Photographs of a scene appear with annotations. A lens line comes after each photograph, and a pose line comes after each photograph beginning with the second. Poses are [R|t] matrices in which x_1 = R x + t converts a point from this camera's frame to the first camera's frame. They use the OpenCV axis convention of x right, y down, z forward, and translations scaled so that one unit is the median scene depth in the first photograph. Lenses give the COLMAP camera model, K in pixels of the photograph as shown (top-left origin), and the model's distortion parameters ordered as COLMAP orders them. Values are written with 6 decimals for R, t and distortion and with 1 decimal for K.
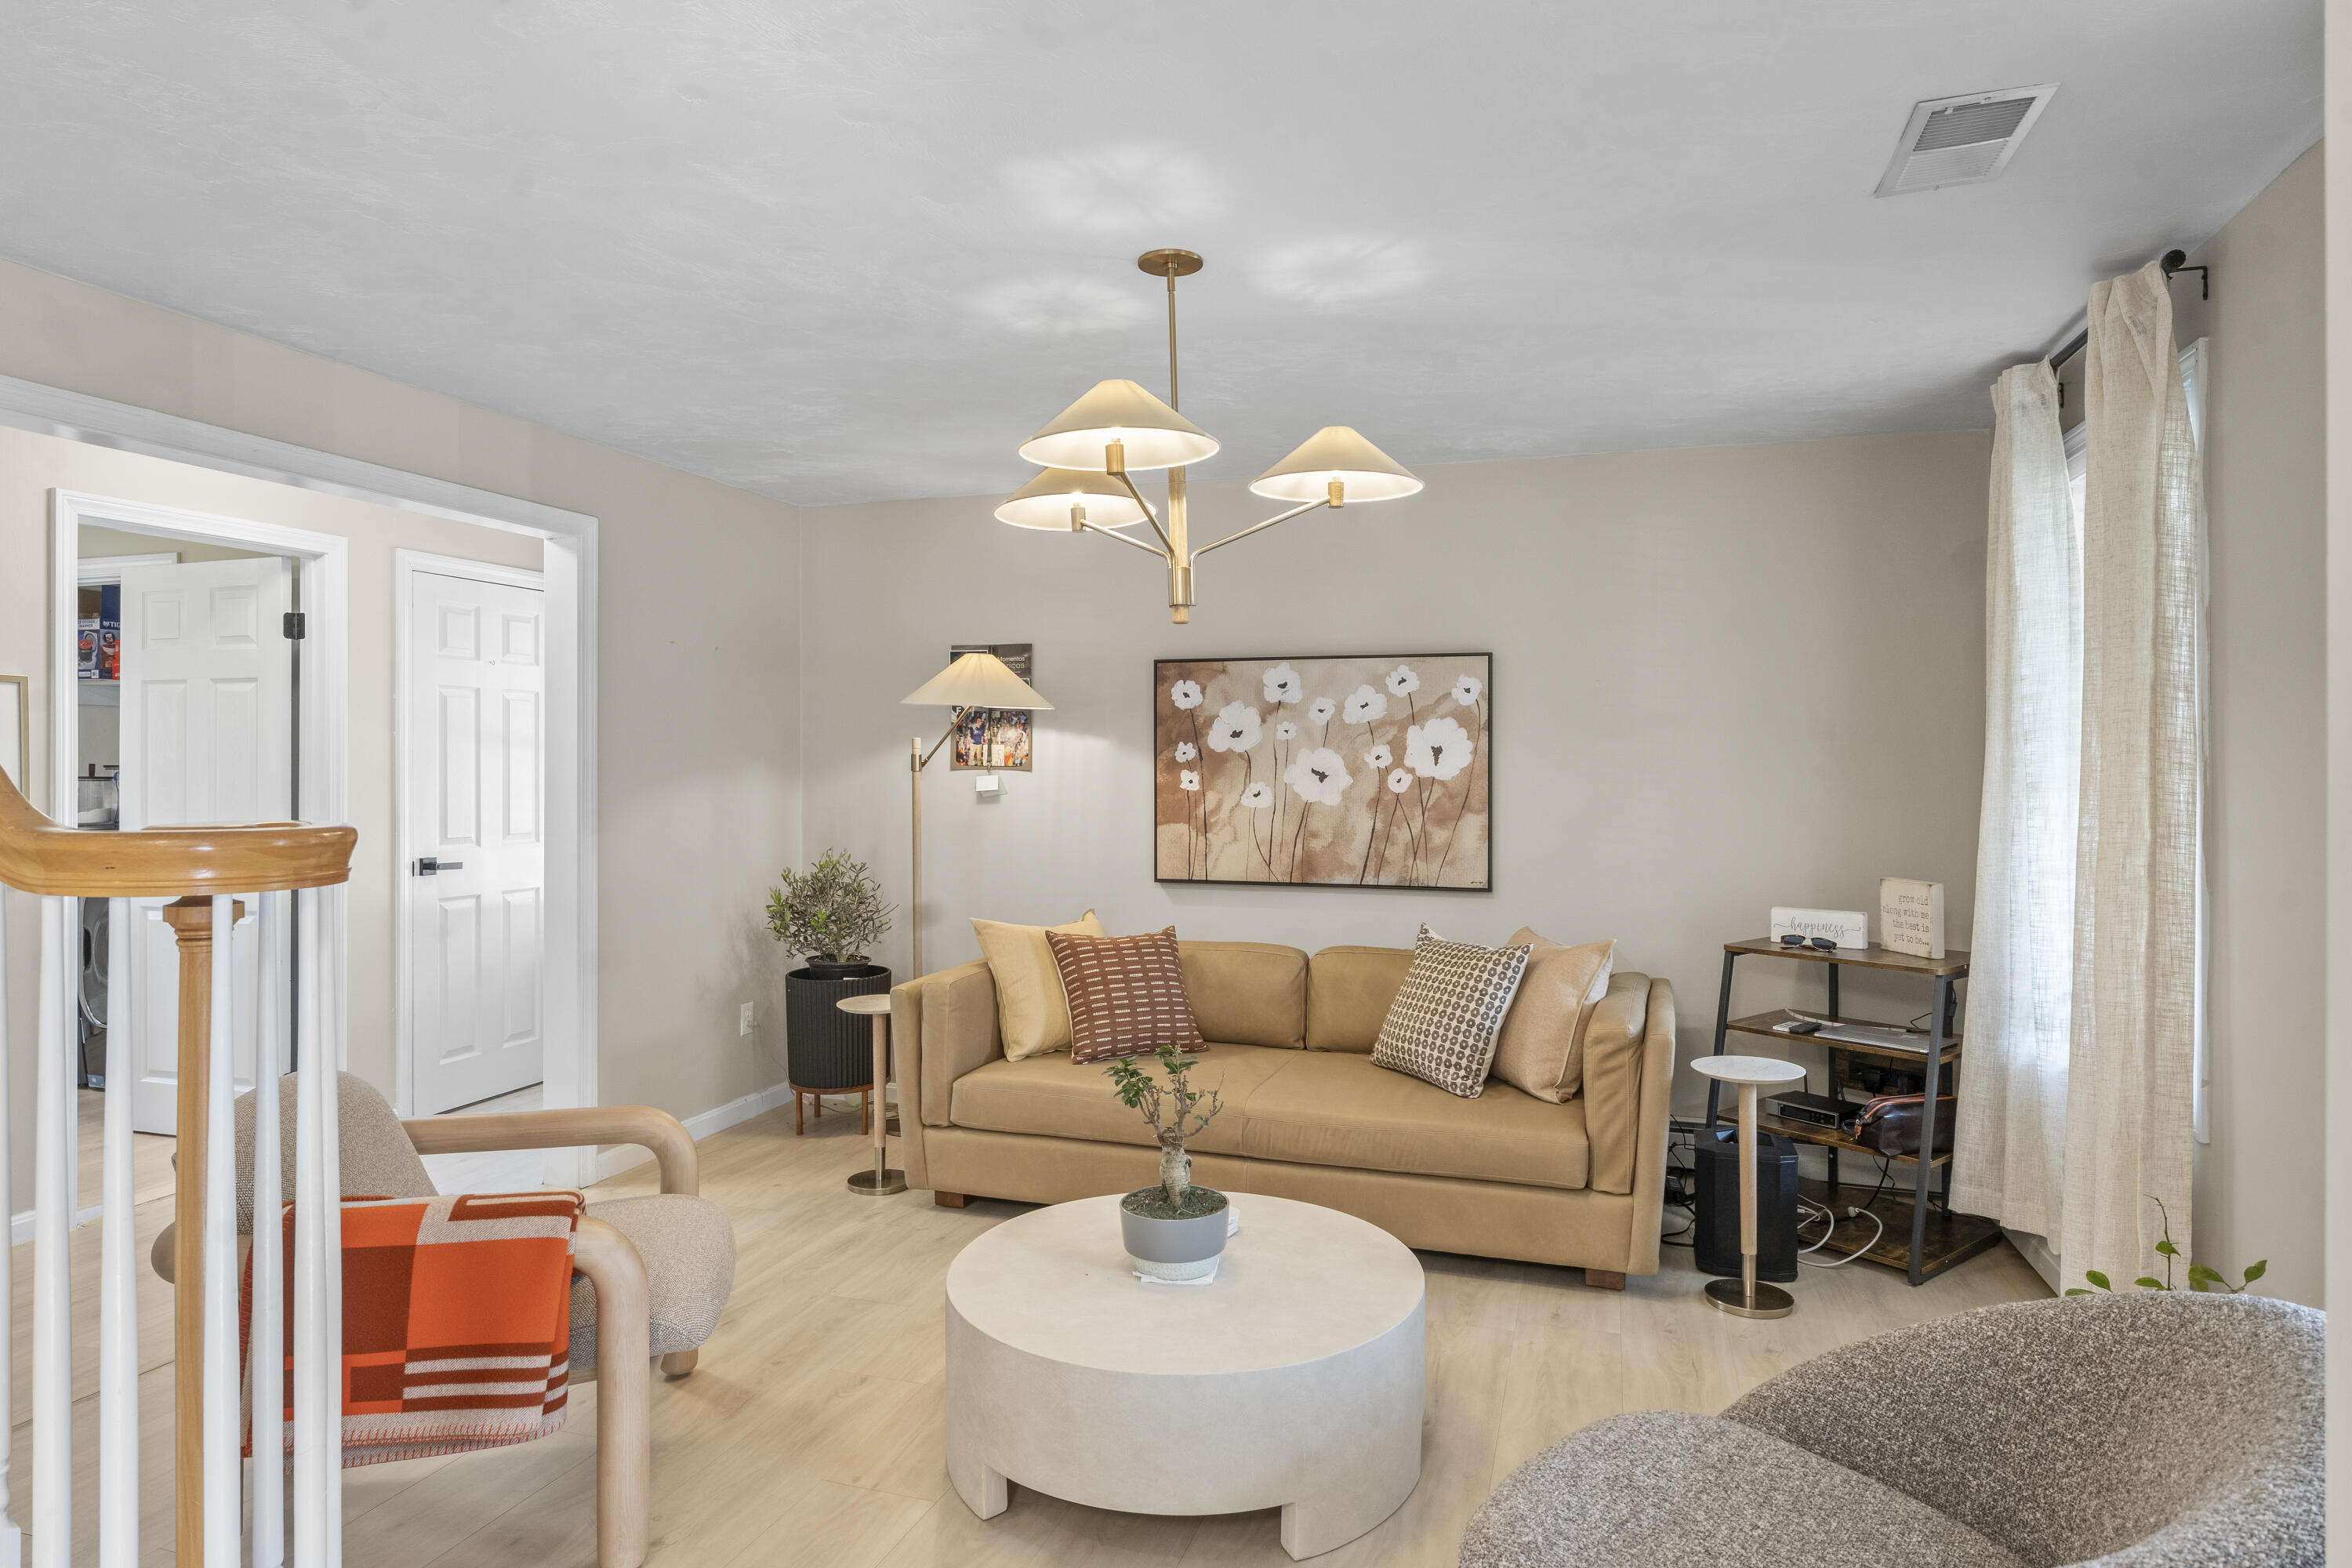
lens RADIAL K [[1317.2, 0, 1159.9], [0, 1317.2, 769.8], [0, 0, 1]] dist [0.002592, 0.000708]
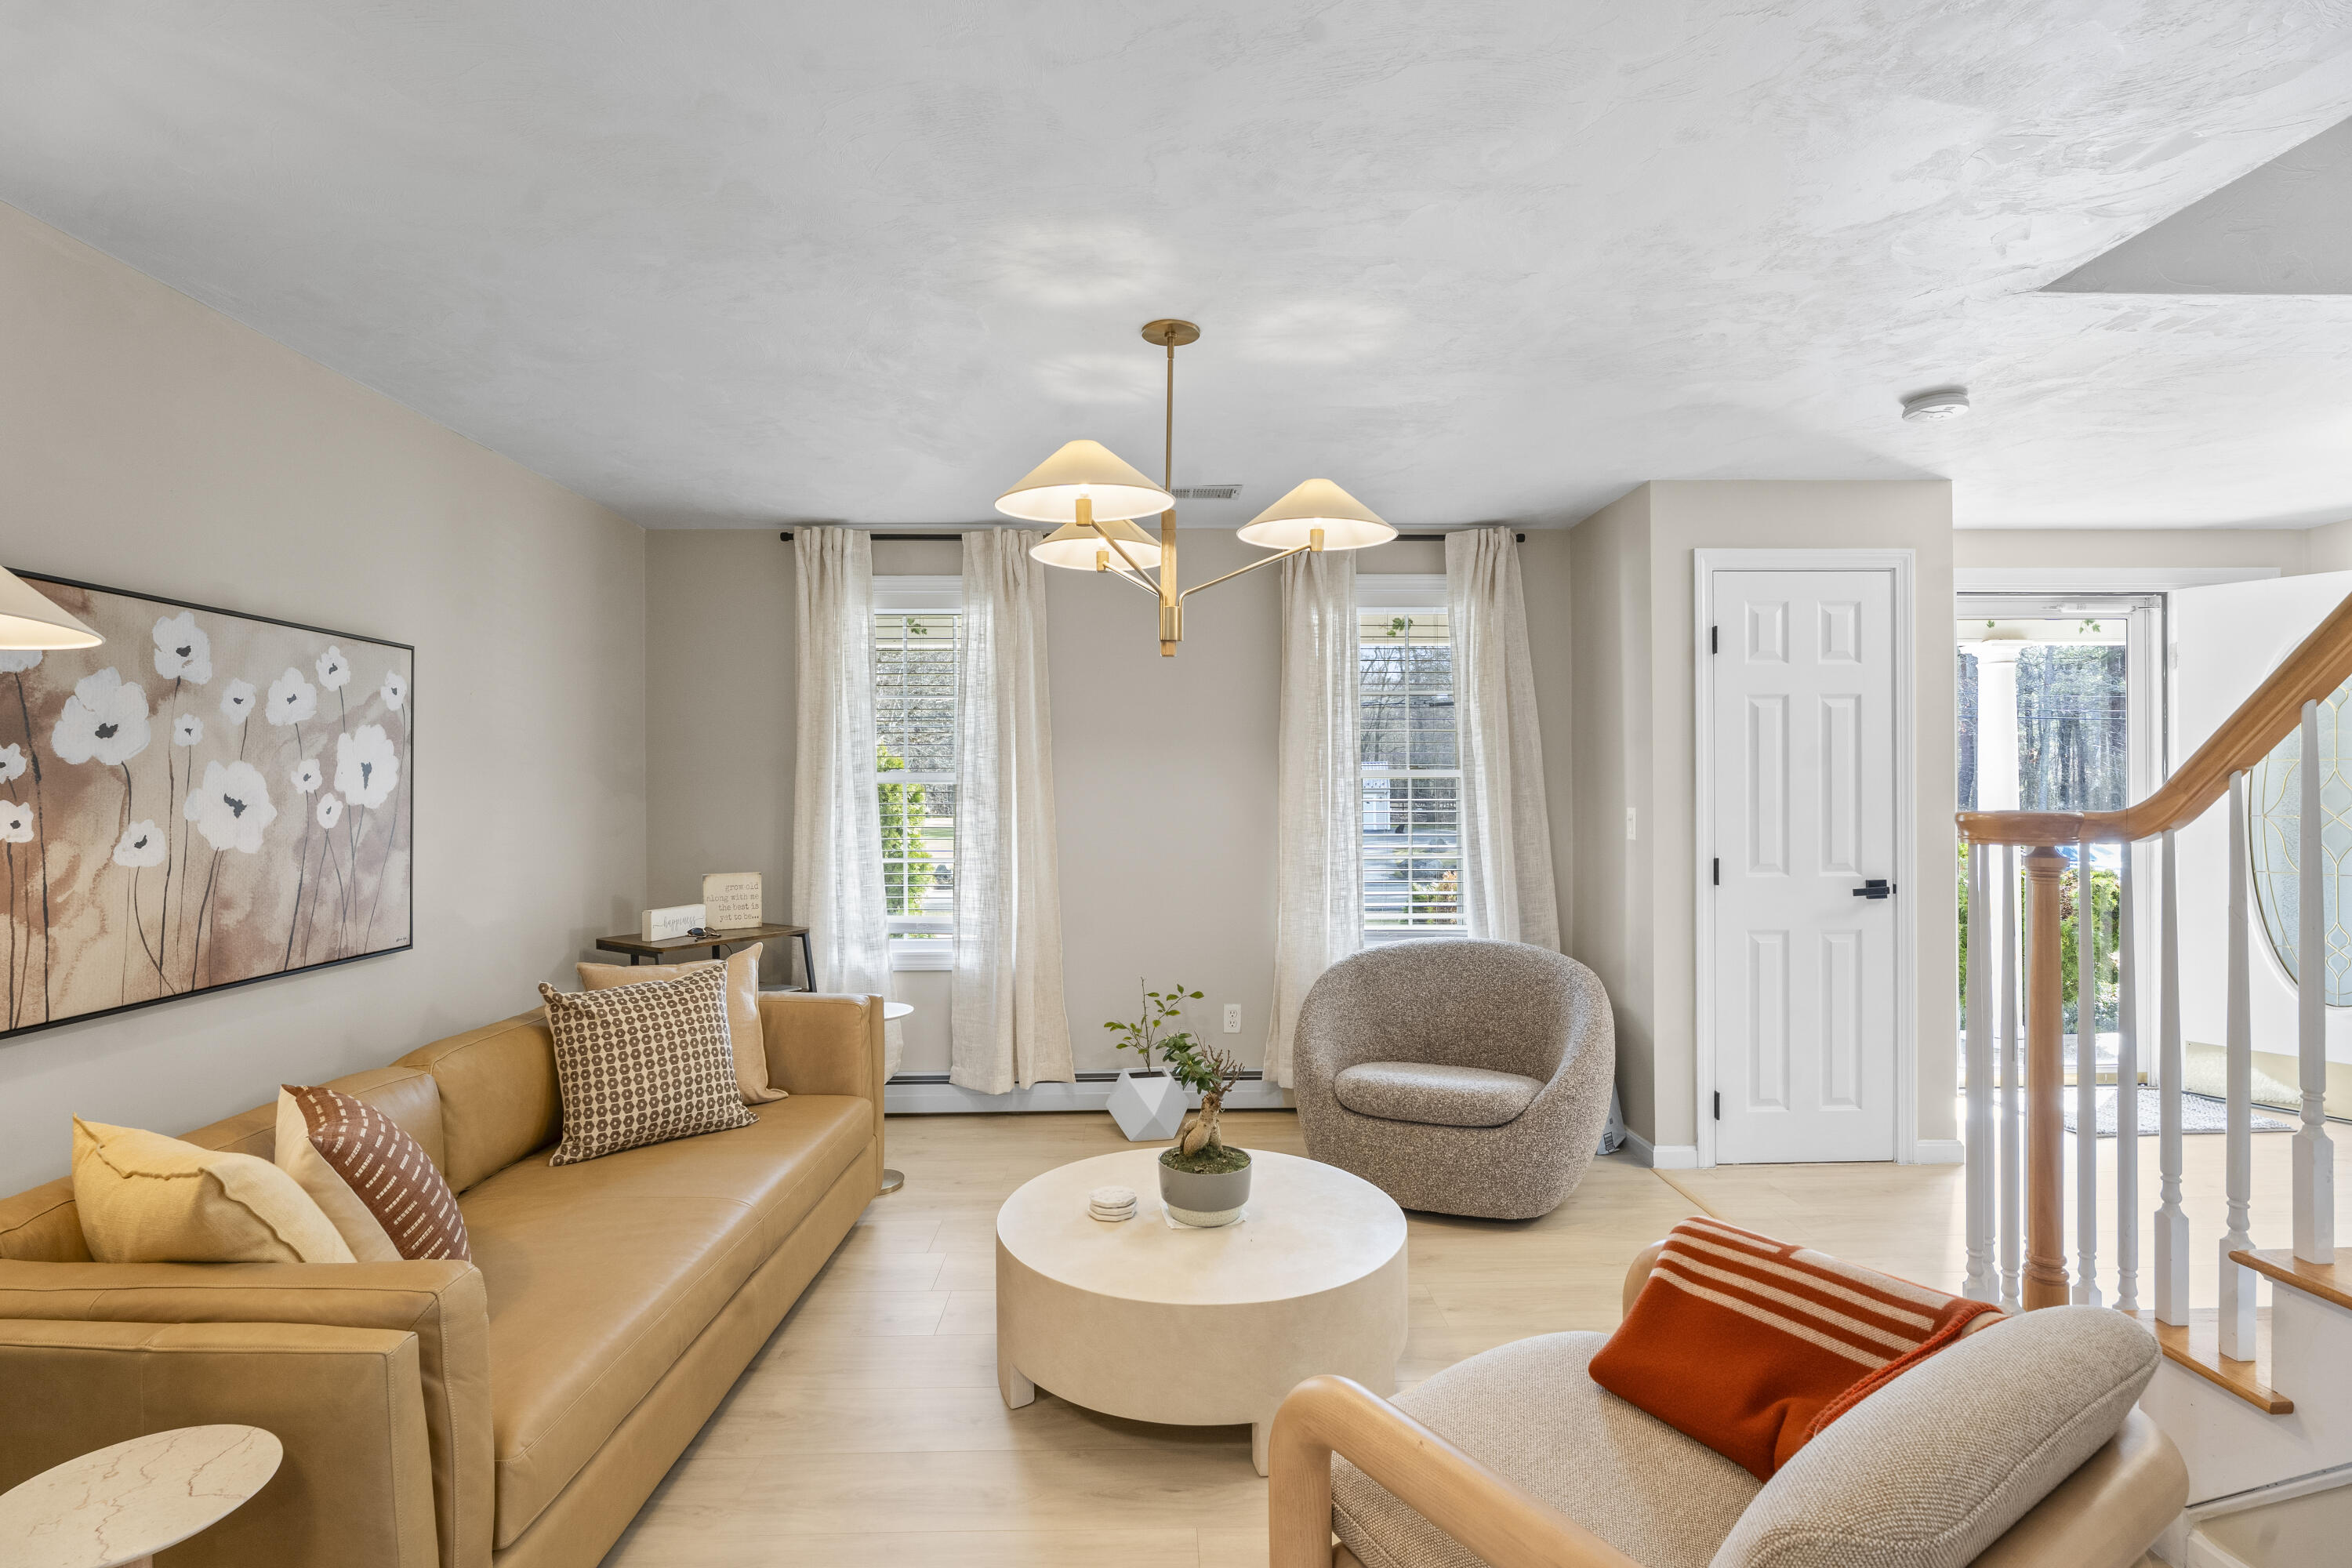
lens RADIAL K [[1143.2, 0, 1160.0], [0, 1143.2, 789.9], [0, 0, 1]] dist [-0.004643, -0.000332]
pose [[-0.324368, -0.002425, 0.945928, -0.528094], [0.009699, 0.999936, 0.005889, -0.002097], [-0.945881, 0.011084, -0.324324, 0.774029]]
